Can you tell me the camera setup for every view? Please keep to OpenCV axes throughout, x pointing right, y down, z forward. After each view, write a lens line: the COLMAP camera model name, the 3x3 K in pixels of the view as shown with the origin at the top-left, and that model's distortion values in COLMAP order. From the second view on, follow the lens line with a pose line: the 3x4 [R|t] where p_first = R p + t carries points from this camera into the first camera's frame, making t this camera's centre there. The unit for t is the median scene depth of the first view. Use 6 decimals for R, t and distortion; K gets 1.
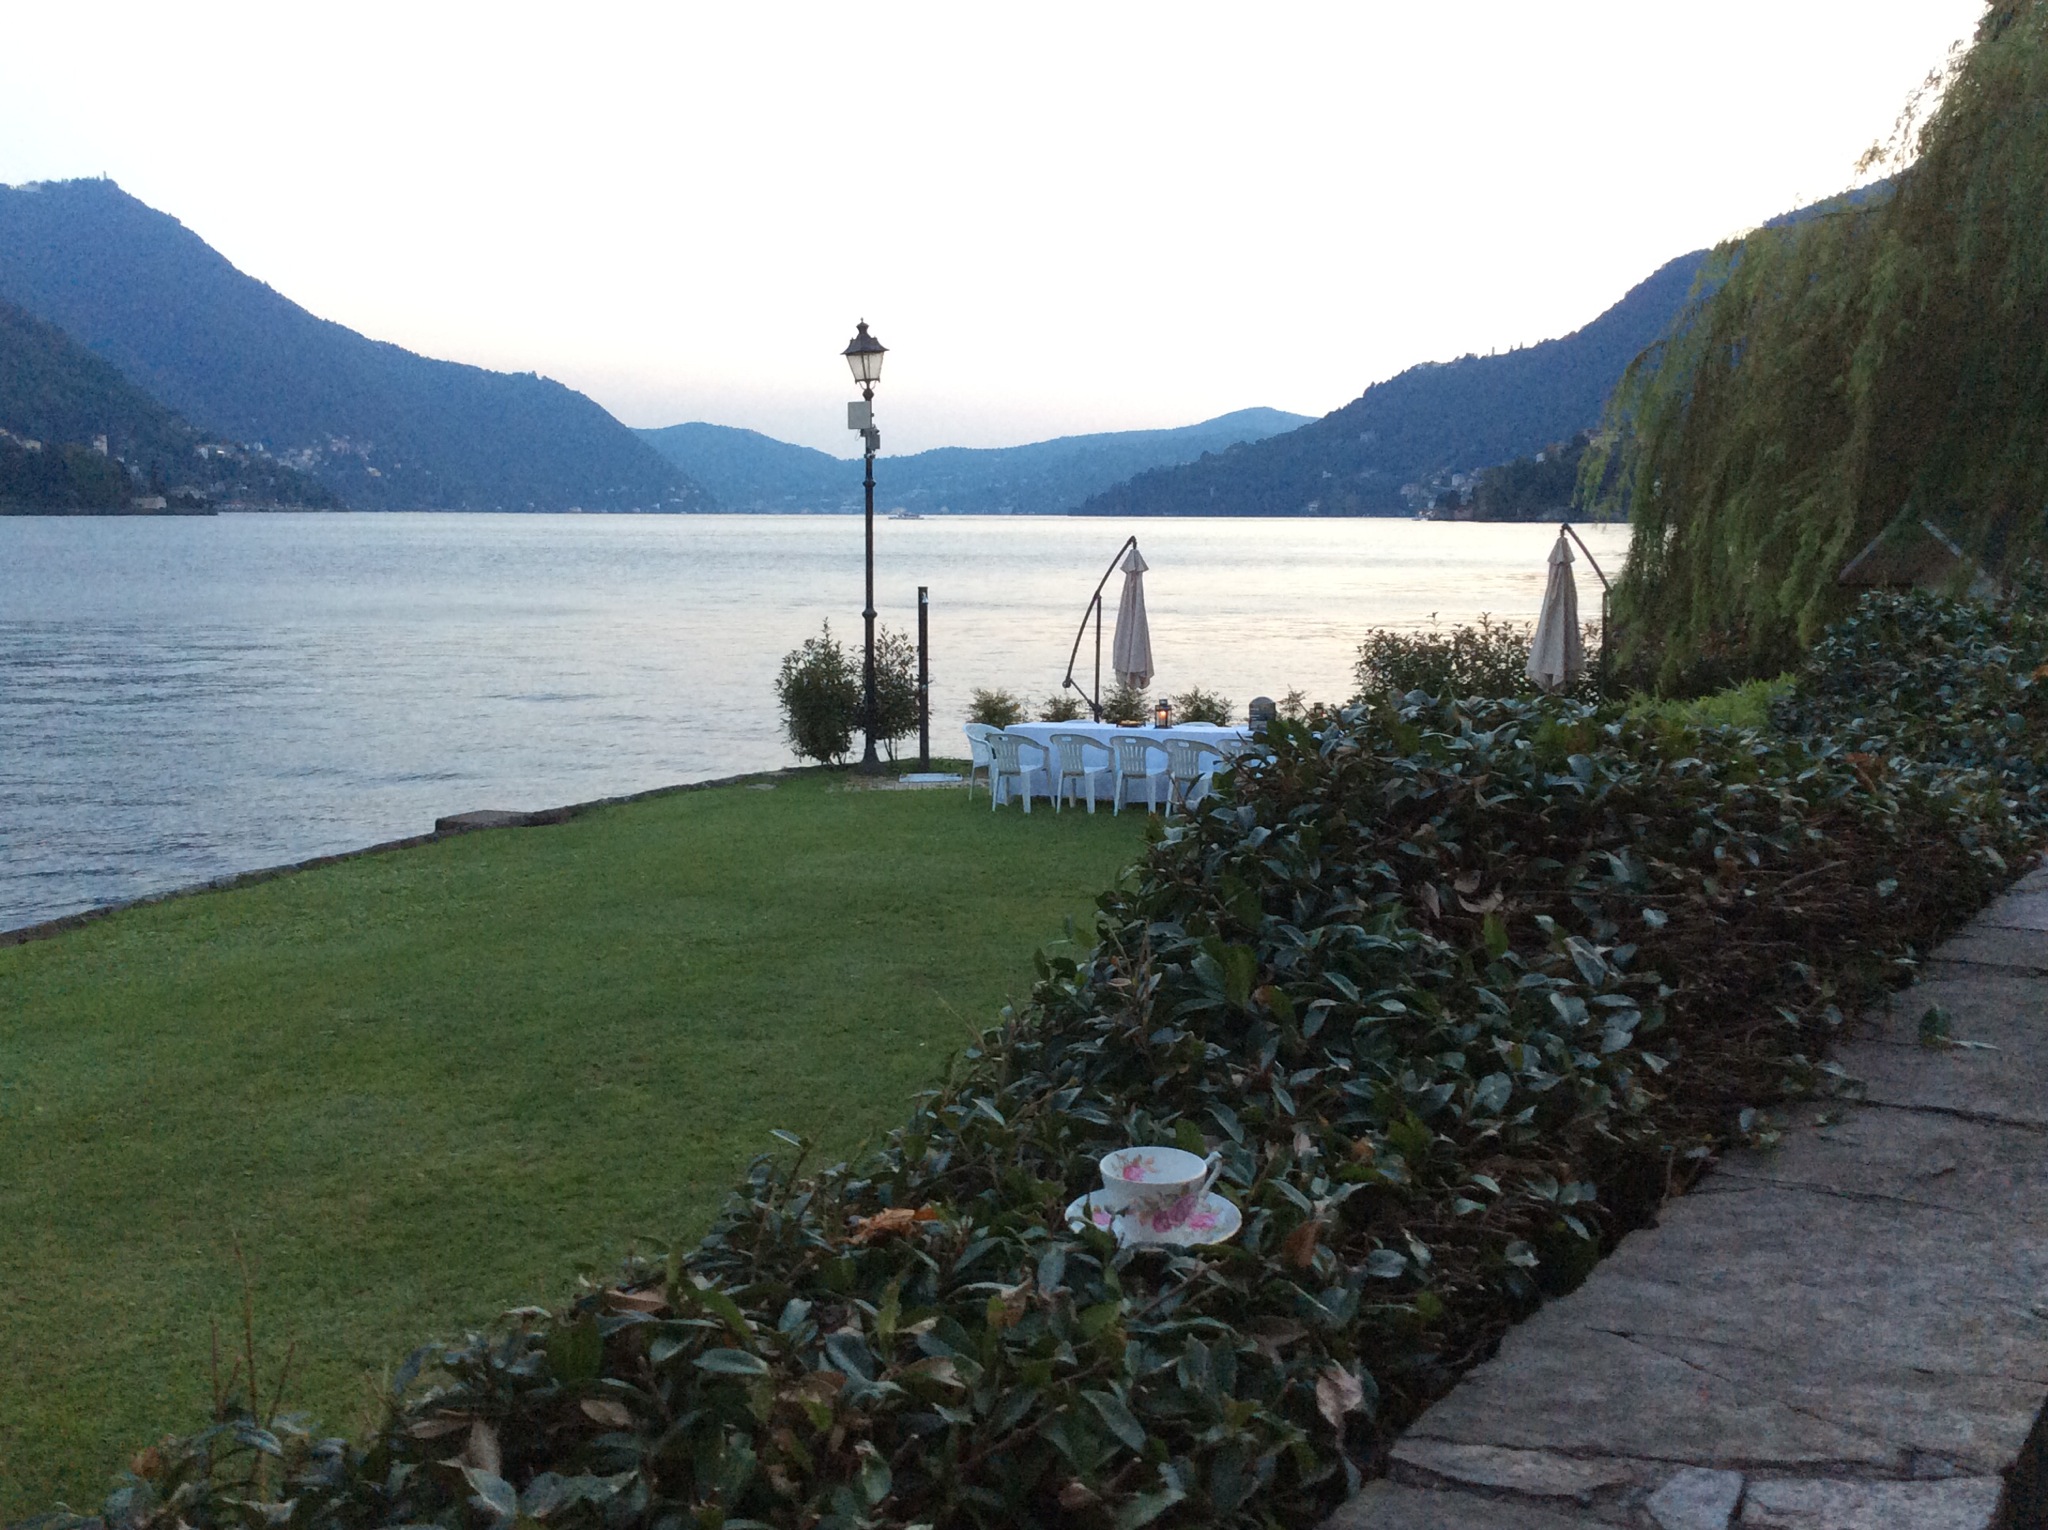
lens RADIAL K [[2265.1, 0, 1024.0], [0, 2265.1, 765.0], [0, 0, 1]] dist [-0.002050, -0.000852]
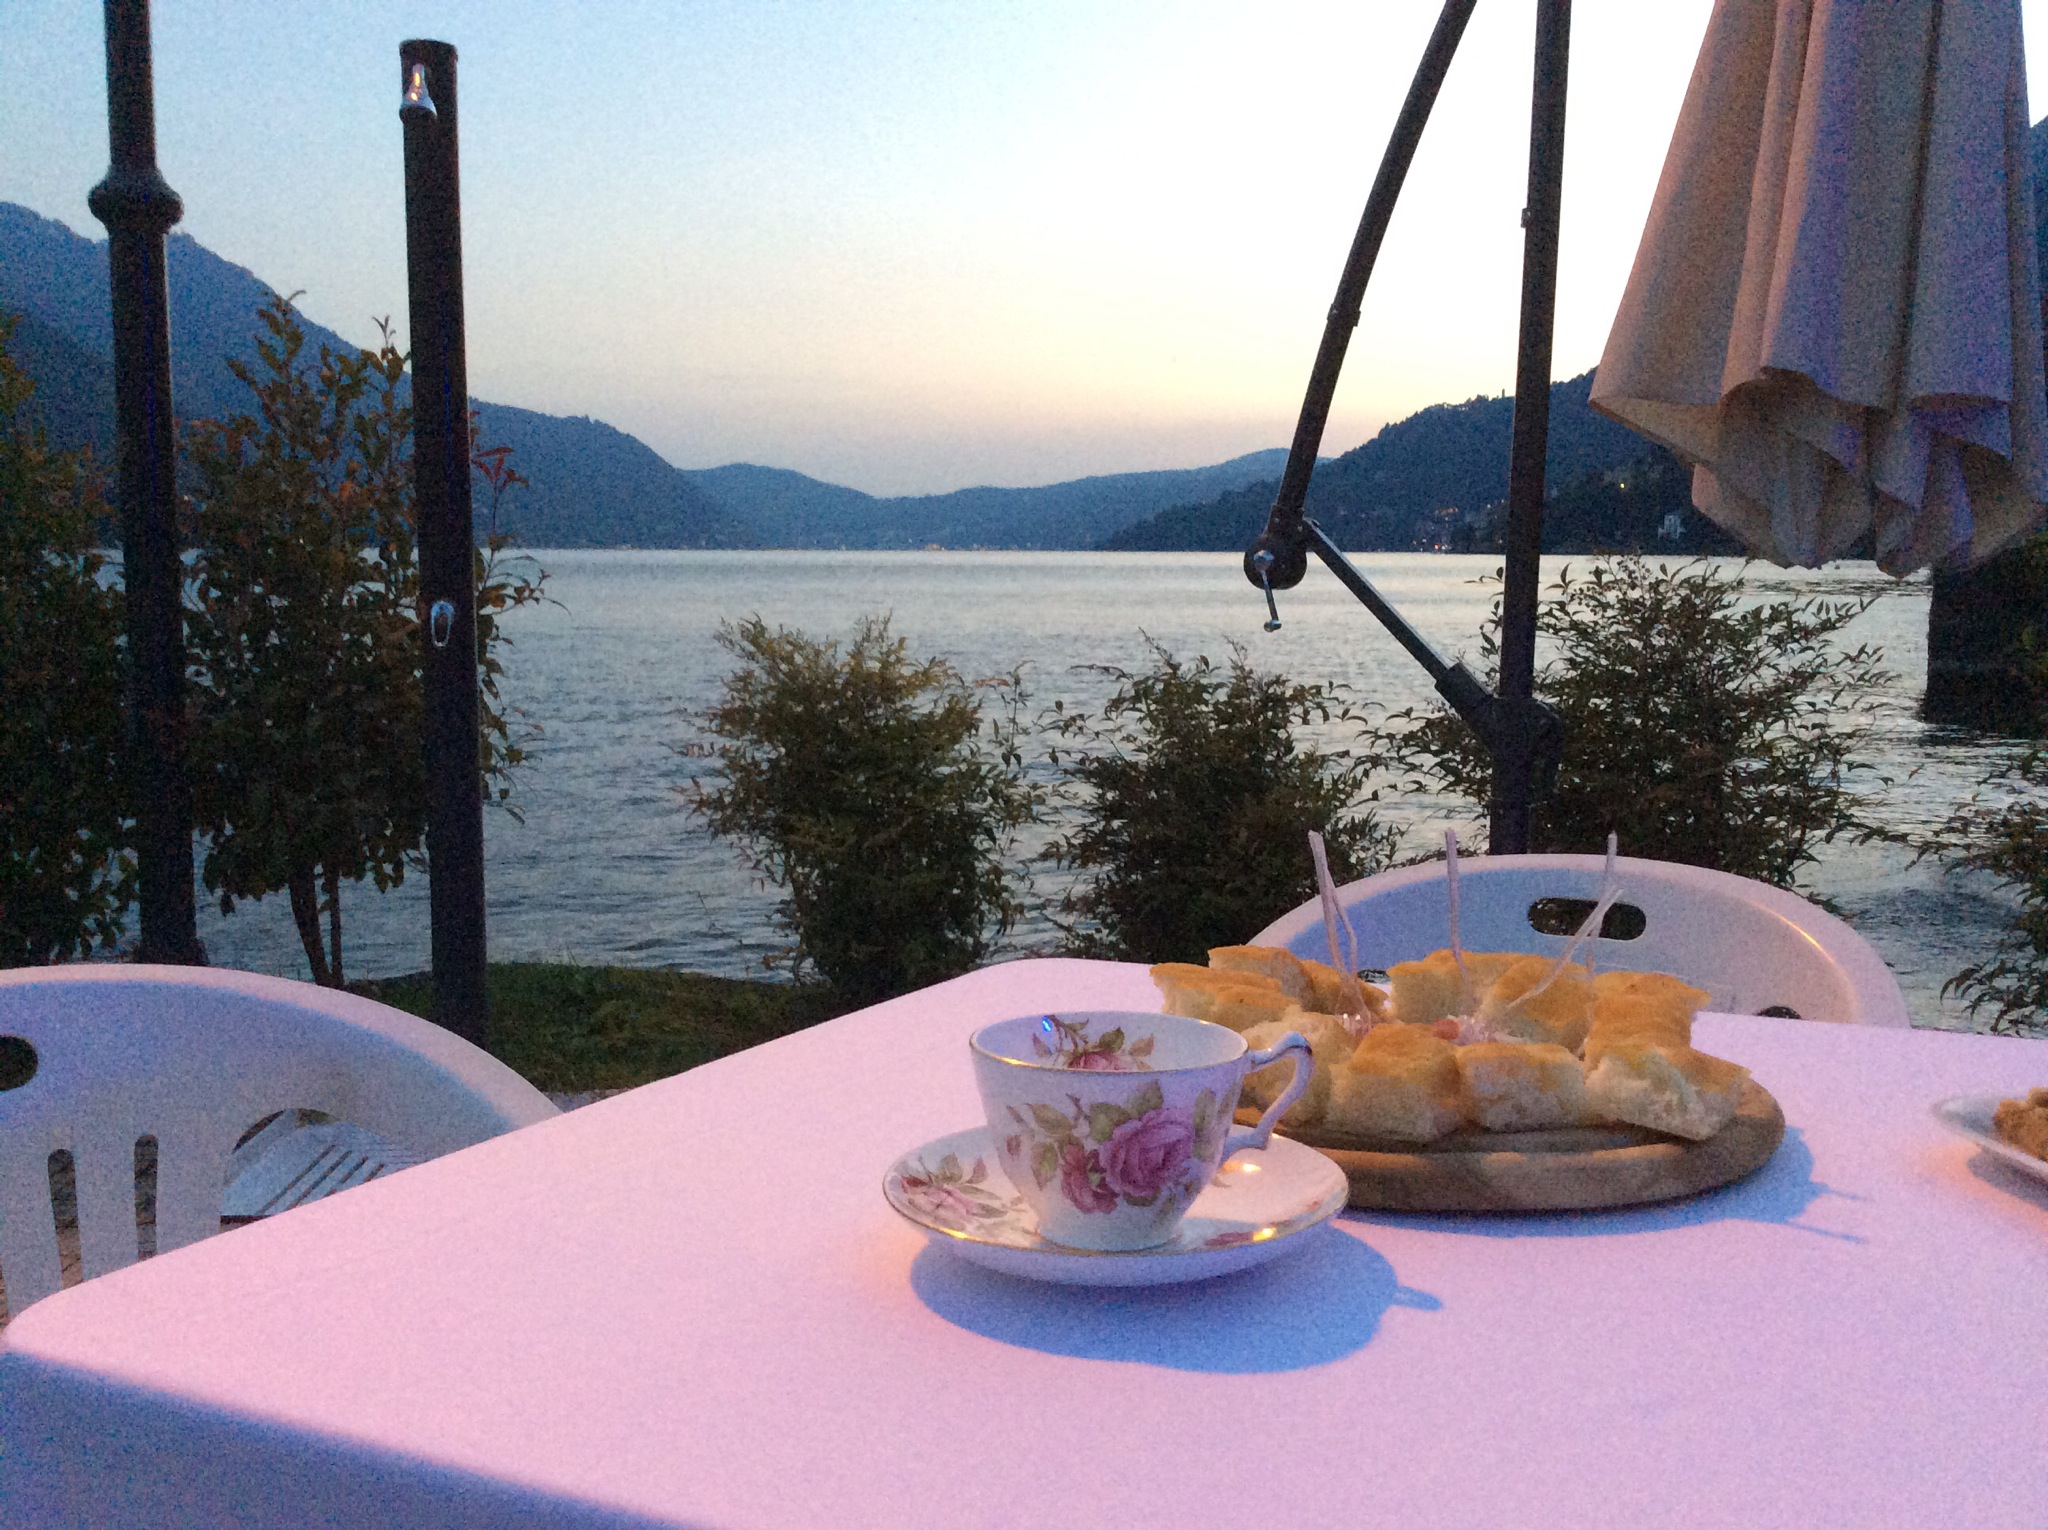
lens RADIAL K [[1957.7, 0, 1024.0], [0, 1957.7, 765.0], [0, 0, 1]] dist [0.009041, 0.005853]
pose [[0.999898, 0.002795, -0.014020, 0.000402], [-0.002937, 0.999944, -0.010131, -0.002506], [0.013991, 0.010171, 0.999850, 0.100905]]
